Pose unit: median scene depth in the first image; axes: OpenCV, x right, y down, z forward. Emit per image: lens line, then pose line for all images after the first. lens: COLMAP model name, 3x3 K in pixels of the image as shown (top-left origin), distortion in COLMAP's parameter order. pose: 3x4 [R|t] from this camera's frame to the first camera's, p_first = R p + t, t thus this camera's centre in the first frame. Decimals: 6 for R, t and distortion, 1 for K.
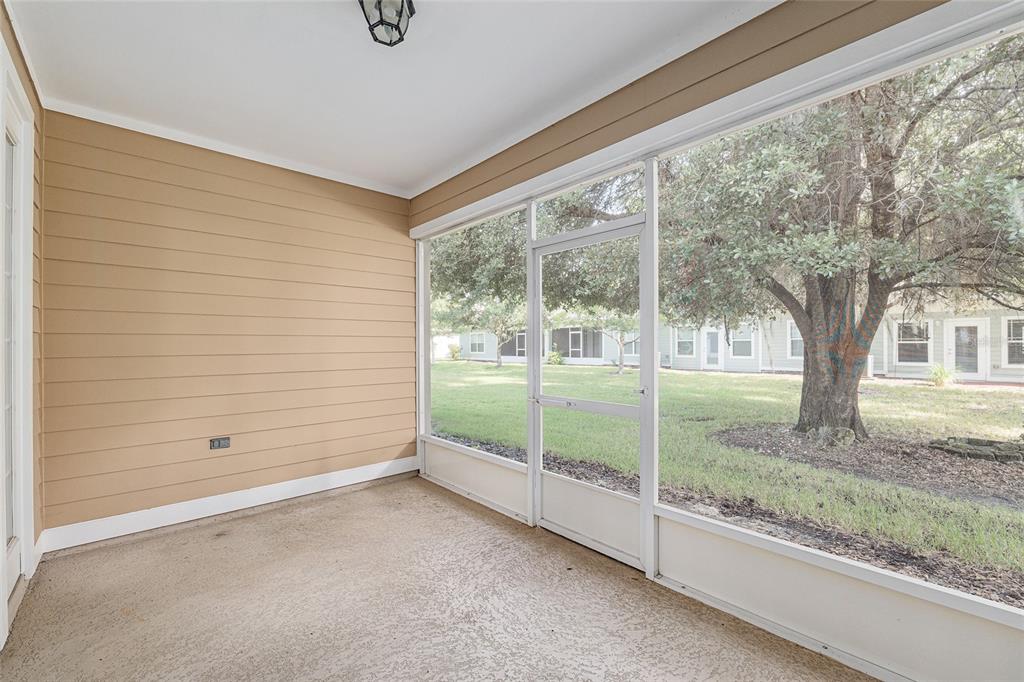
lens RADIAL K [[423.9, 0, 510.4], [0, 423.9, 342.0], [0, 0, 1]] dist [-0.010684, -0.000008]
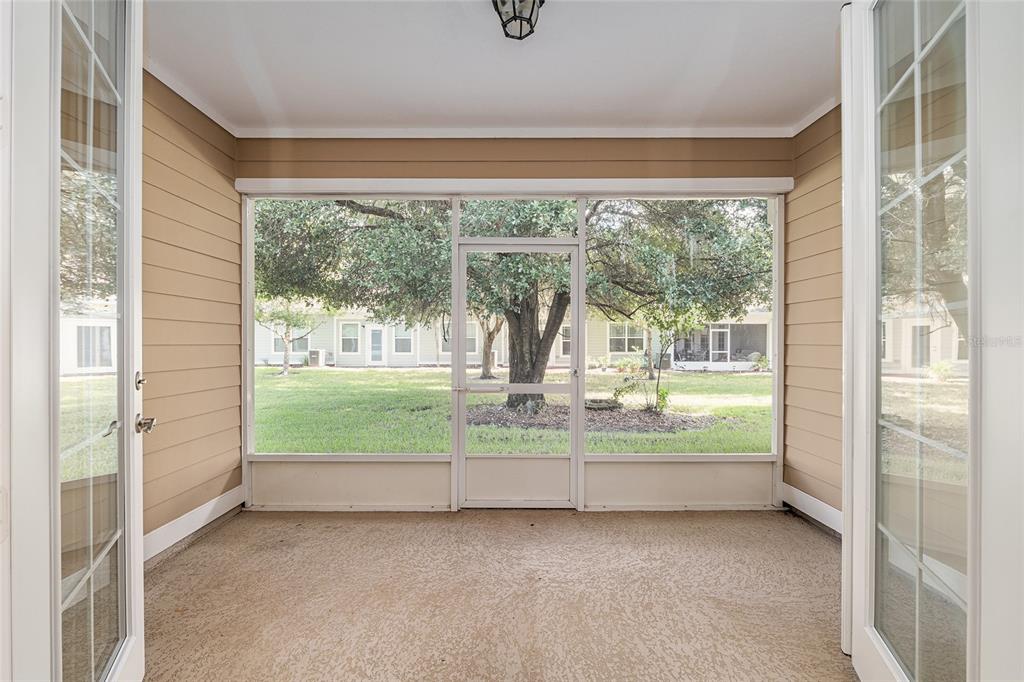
lens RADIAL K [[440.9, 0, 509.4], [0, 440.9, 344.3], [0, 0, 1]] dist [-0.007632, 0.000045]
pose [[0.663260, 0.001955, 0.748387, -0.494776], [-0.008842, 0.999947, 0.005224, 0.014160], [-0.748337, -0.010082, 0.663242, 0.138668]]
